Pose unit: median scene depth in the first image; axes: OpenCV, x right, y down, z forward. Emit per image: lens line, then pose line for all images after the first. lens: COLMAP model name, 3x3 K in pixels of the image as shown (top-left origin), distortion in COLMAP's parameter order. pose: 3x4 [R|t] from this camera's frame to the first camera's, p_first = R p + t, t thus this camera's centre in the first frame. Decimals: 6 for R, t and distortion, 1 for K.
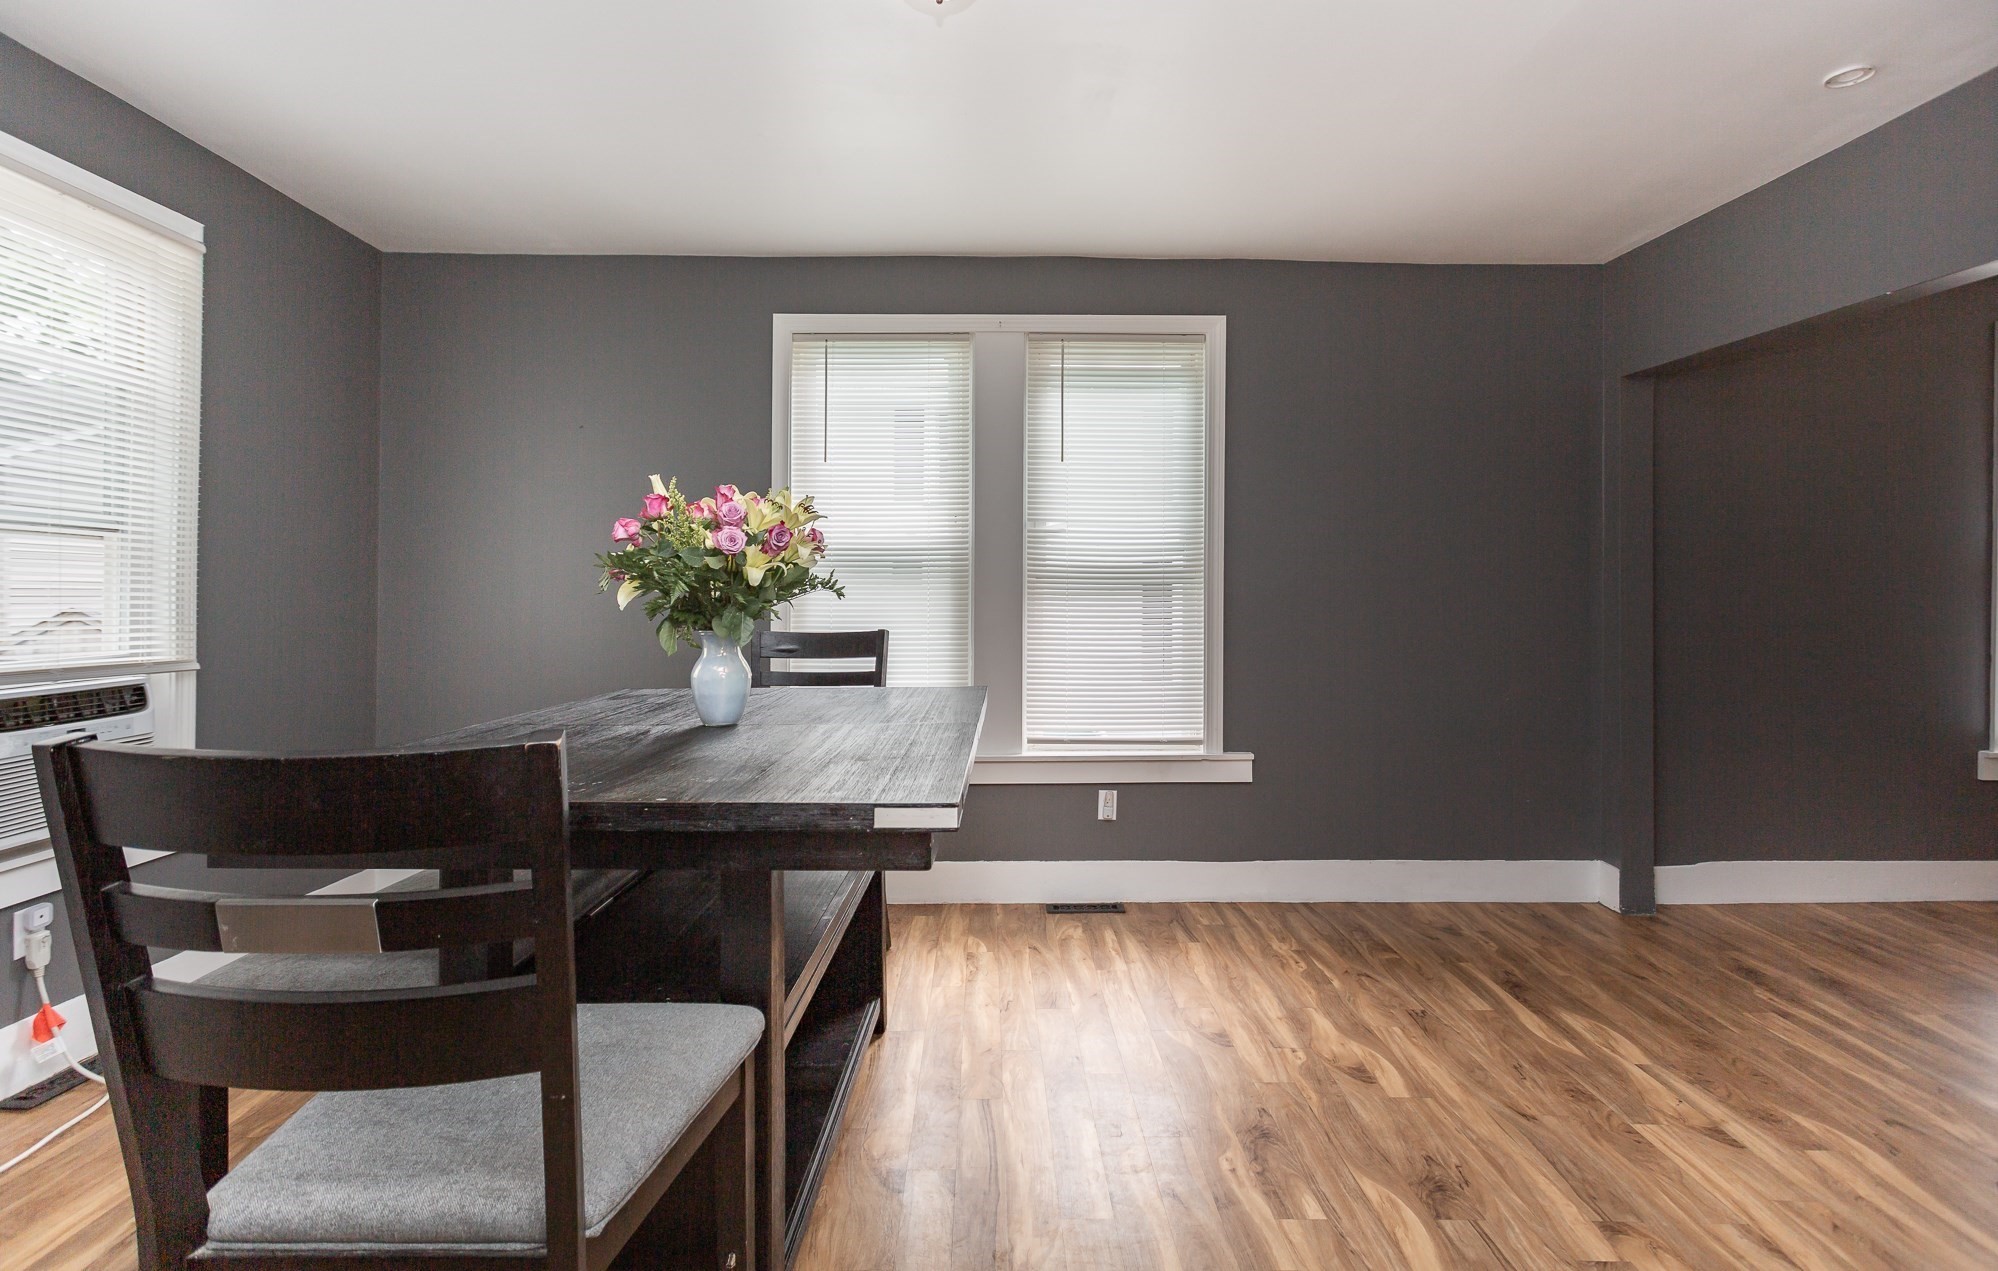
lens RADIAL K [[936.6, 0, 1002.4], [0, 936.6, 604.8], [0, 0, 1]] dist [0.000308, 0.000075]
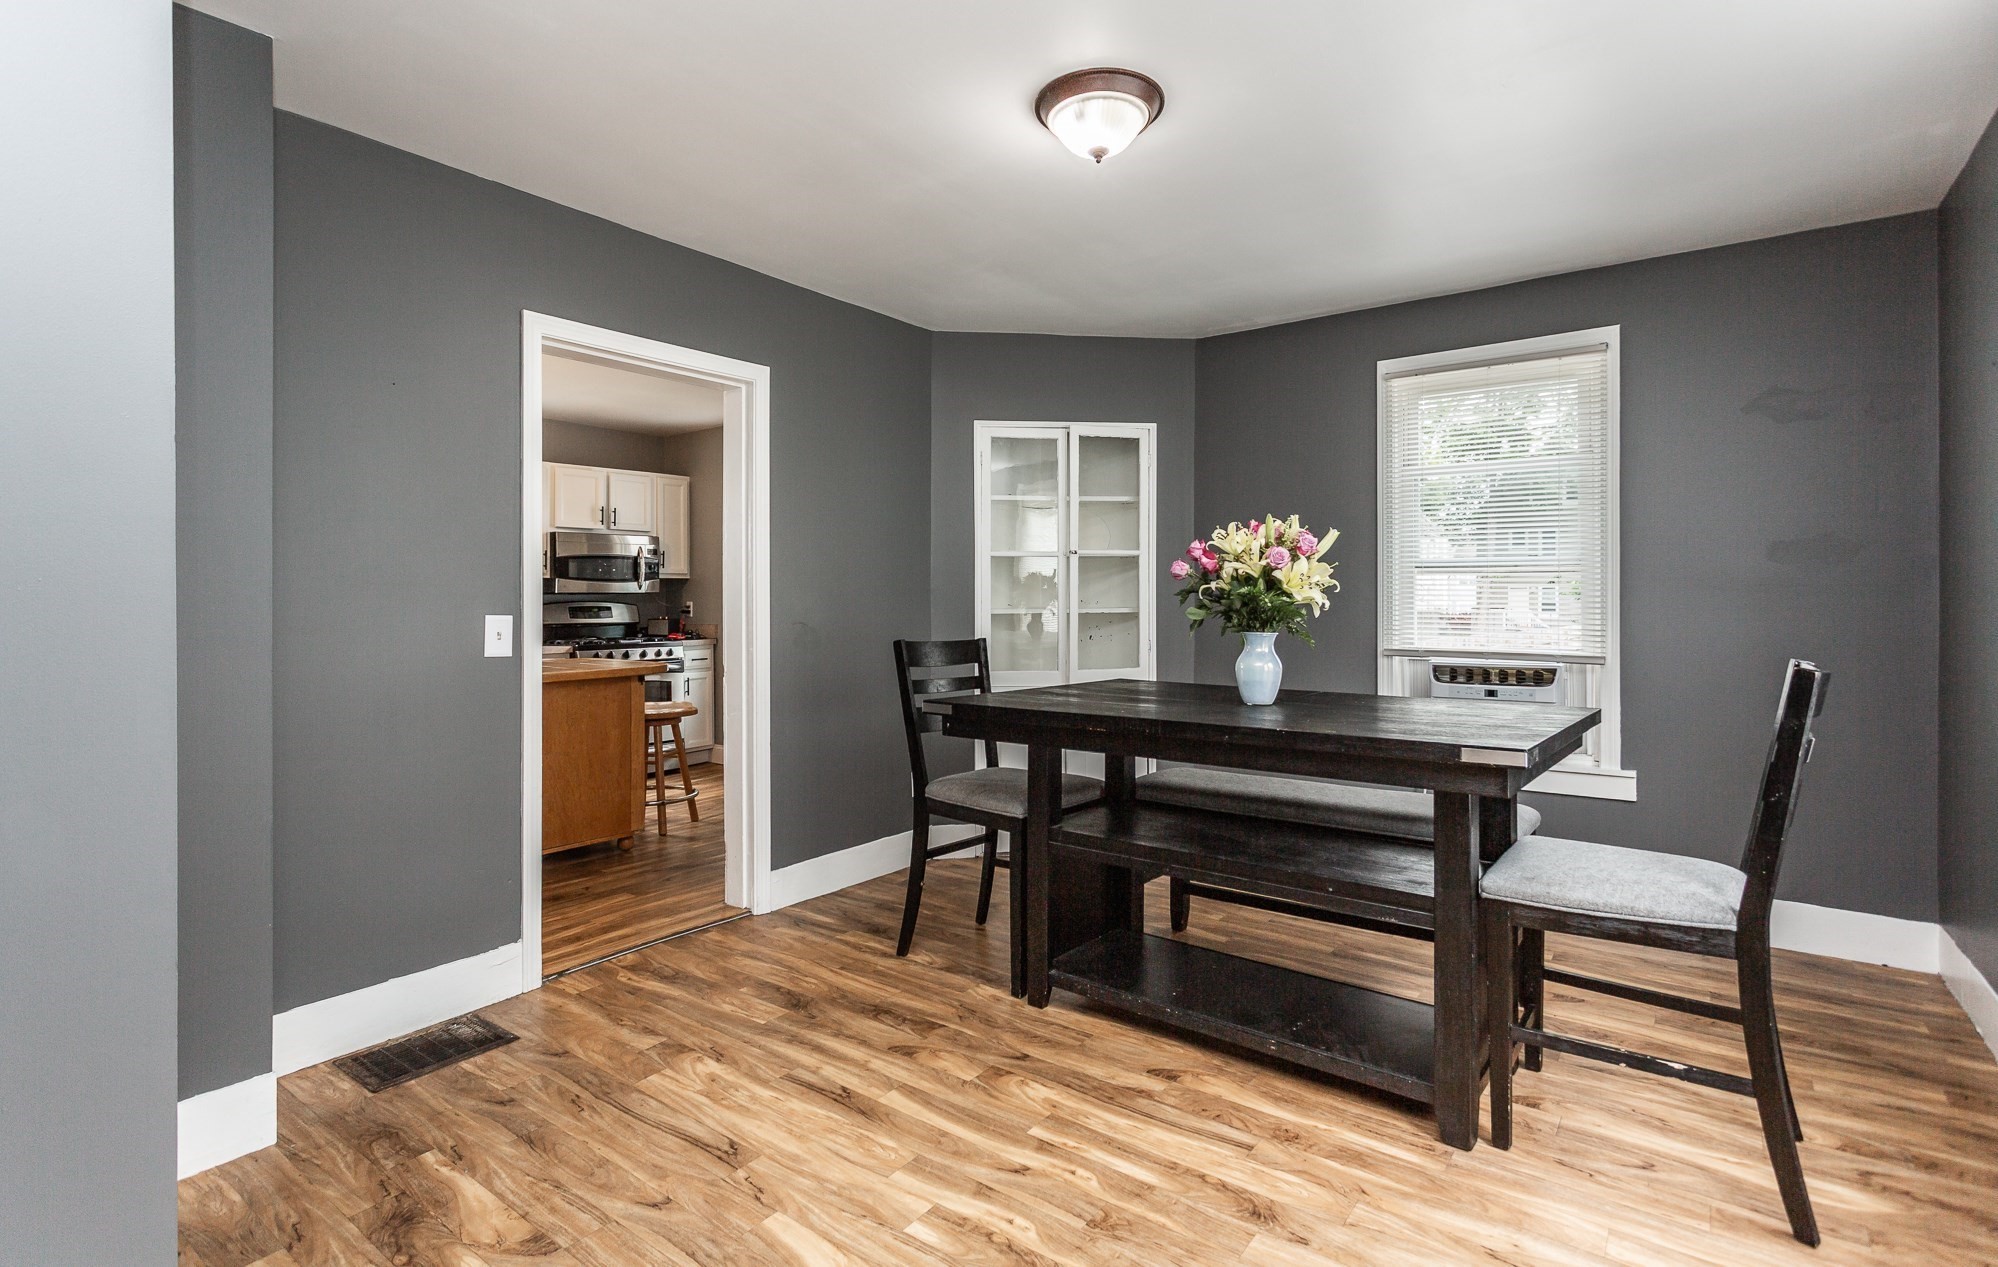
lens RADIAL K [[936.6, 0, 1002.4], [0, 936.6, 602.8], [0, 0, 1]] dist [0.000308, 0.000075]
pose [[-0.610139, -0.007687, -0.792257, 0.993419], [-0.006557, 0.999968, -0.004652, -0.006190], [0.792267, 0.002356, -0.610170, 1.560349]]
